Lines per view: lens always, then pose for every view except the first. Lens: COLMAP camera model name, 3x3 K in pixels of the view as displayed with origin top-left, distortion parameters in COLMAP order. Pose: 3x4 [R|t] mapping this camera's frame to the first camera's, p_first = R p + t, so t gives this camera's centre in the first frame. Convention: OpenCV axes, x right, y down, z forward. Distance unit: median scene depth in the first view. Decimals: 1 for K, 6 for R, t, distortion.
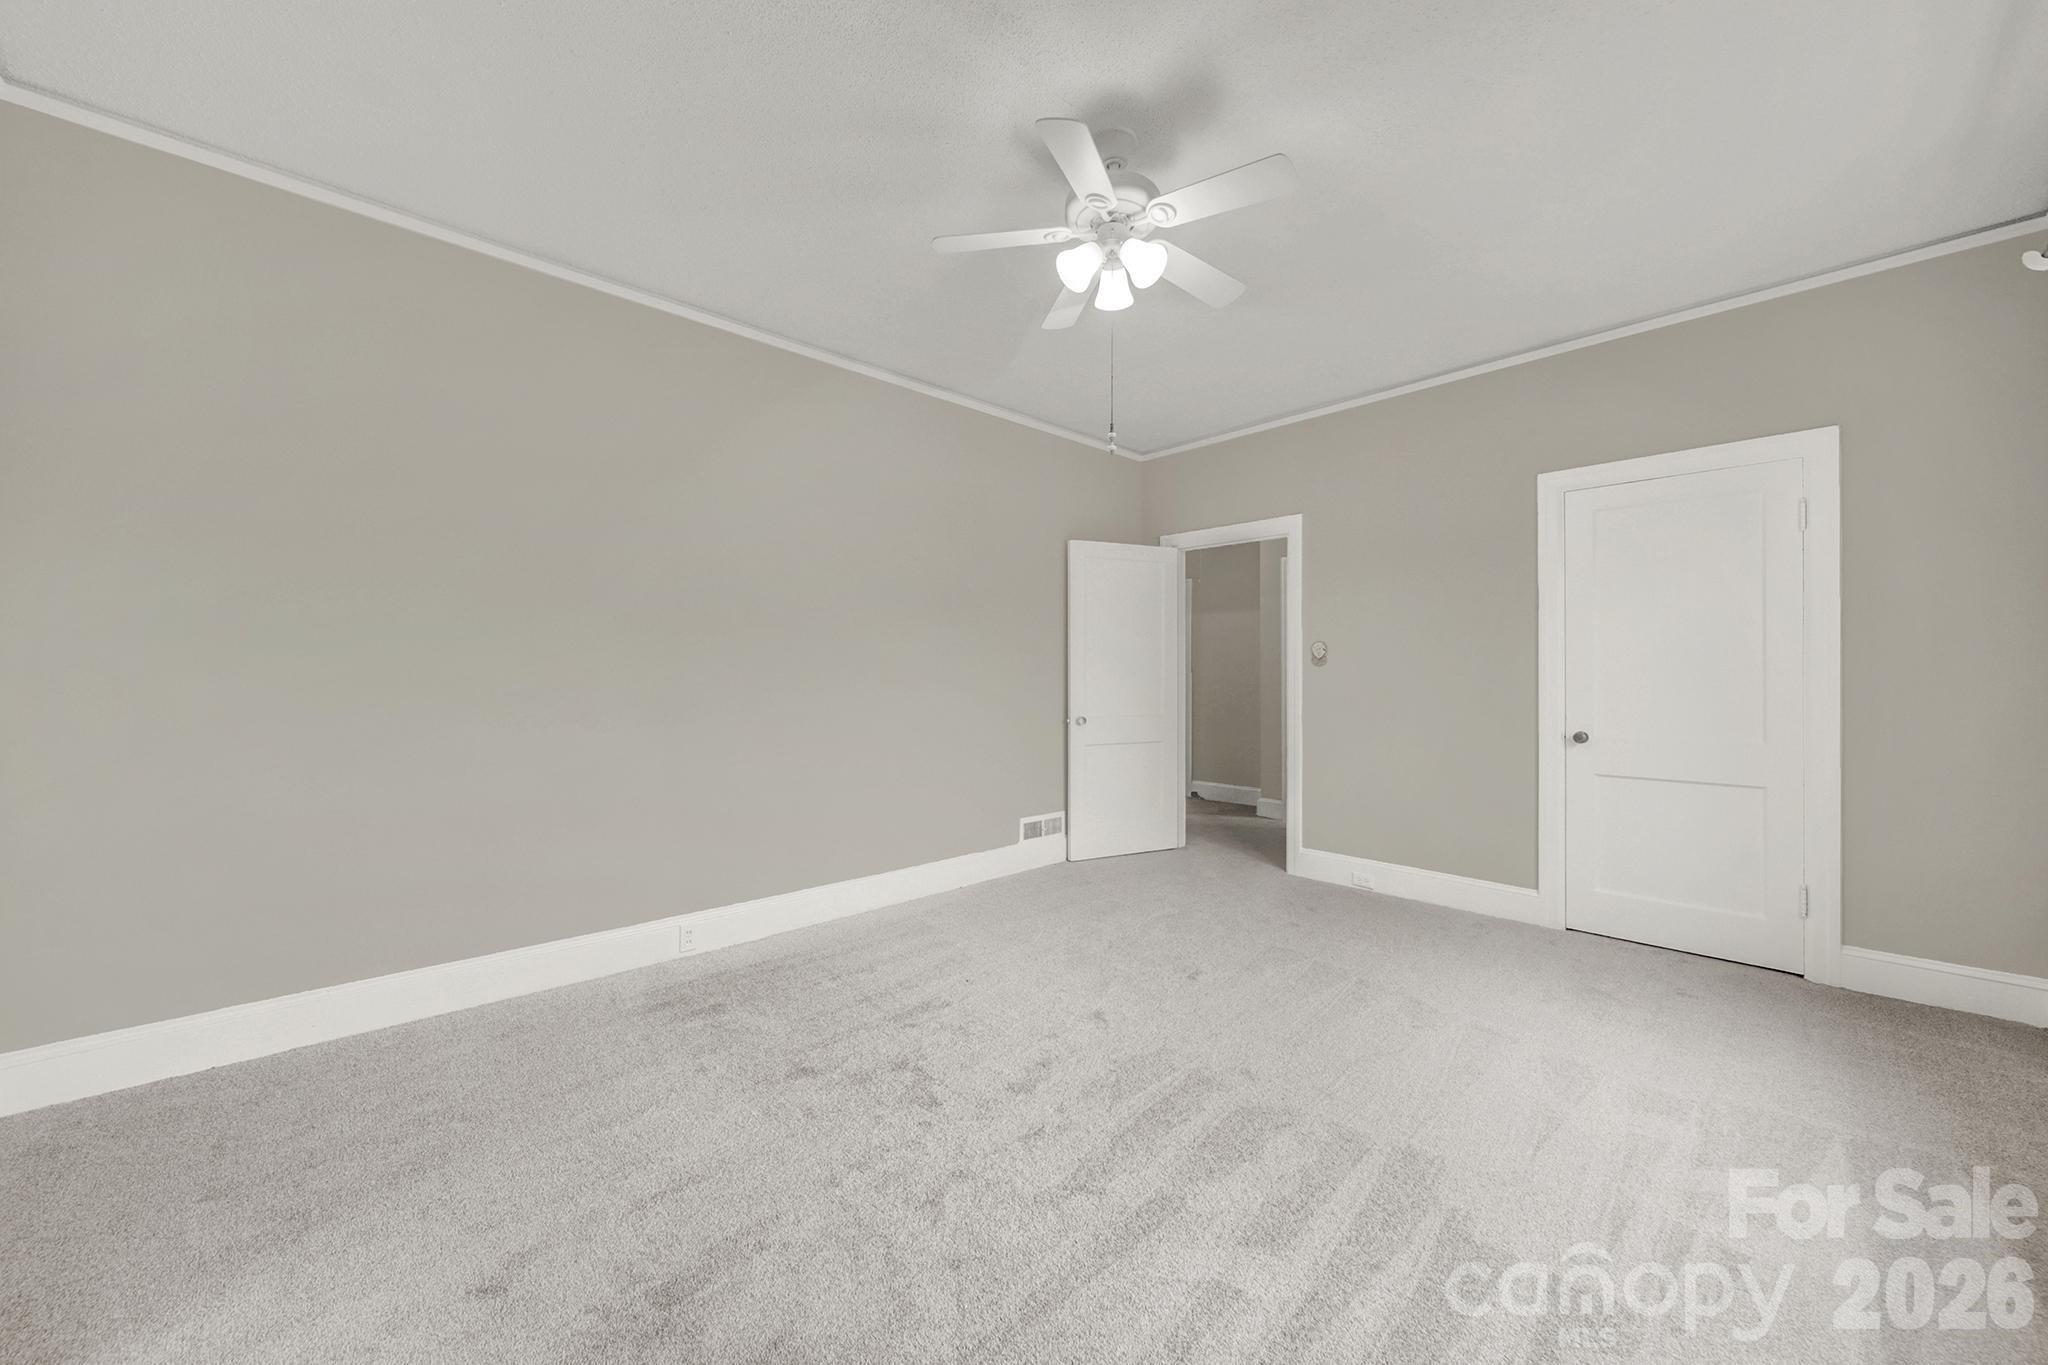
lens RADIAL K [[744.4, 0, 1024.7], [0, 744.4, 686.0], [0, 0, 1]] dist [-0.002336, -0.000789]
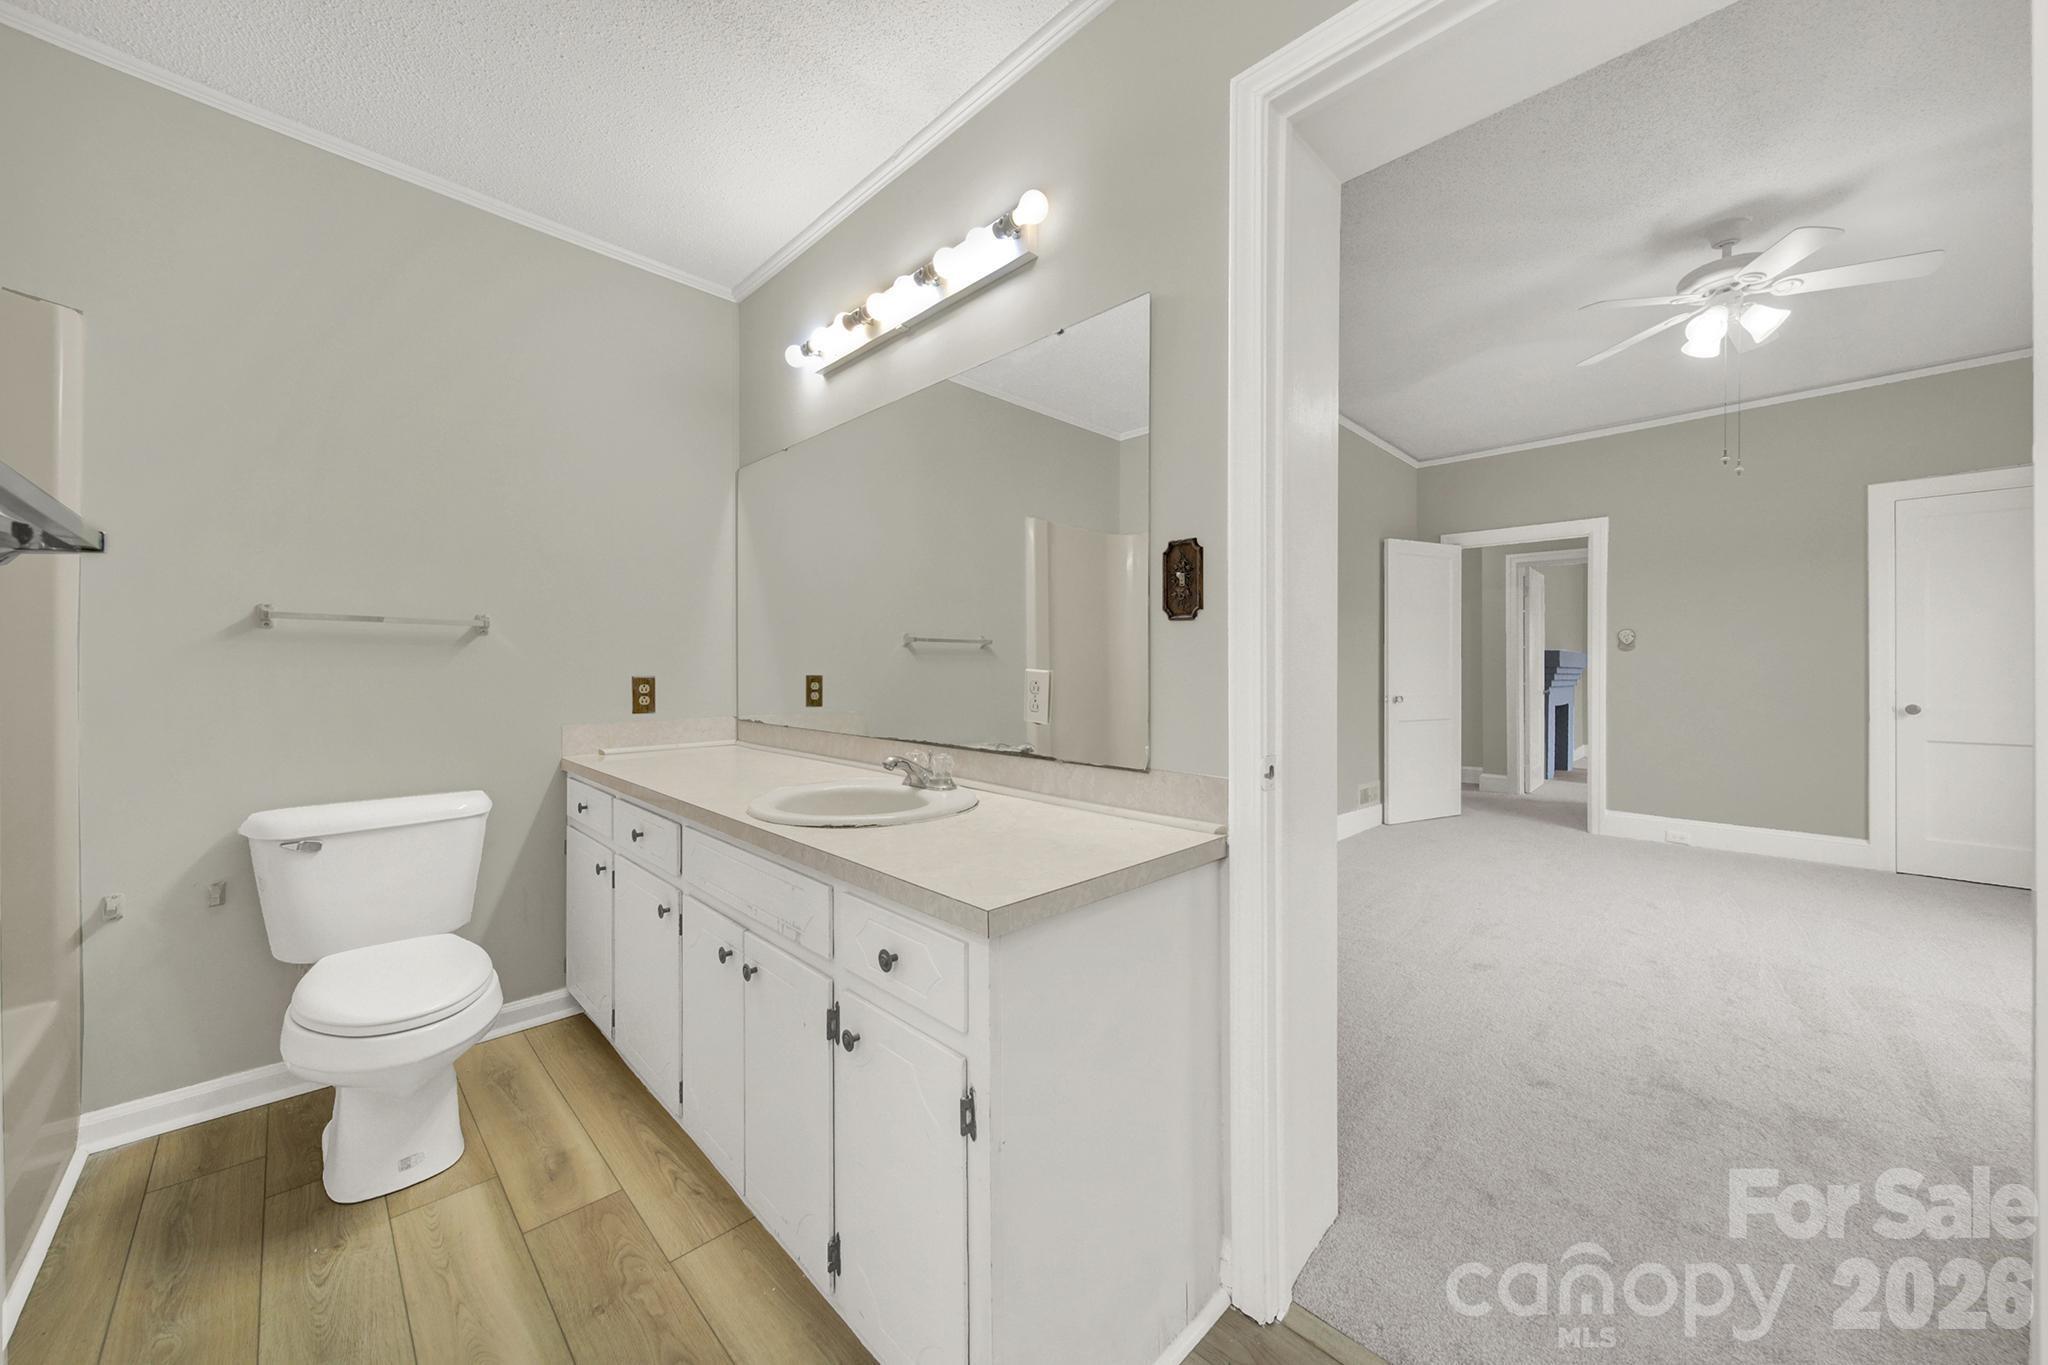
lens RADIAL K [[744.4, 0, 1027.9], [0, 744.4, 678.2], [0, 0, 1]] dist [-0.002336, -0.000789]
pose [[0.999798, 0.001589, 0.020018, -0.533441], [-0.001562, 0.999998, -0.001361, 0.018078], [-0.020020, 0.001329, 0.999799, -0.115711]]
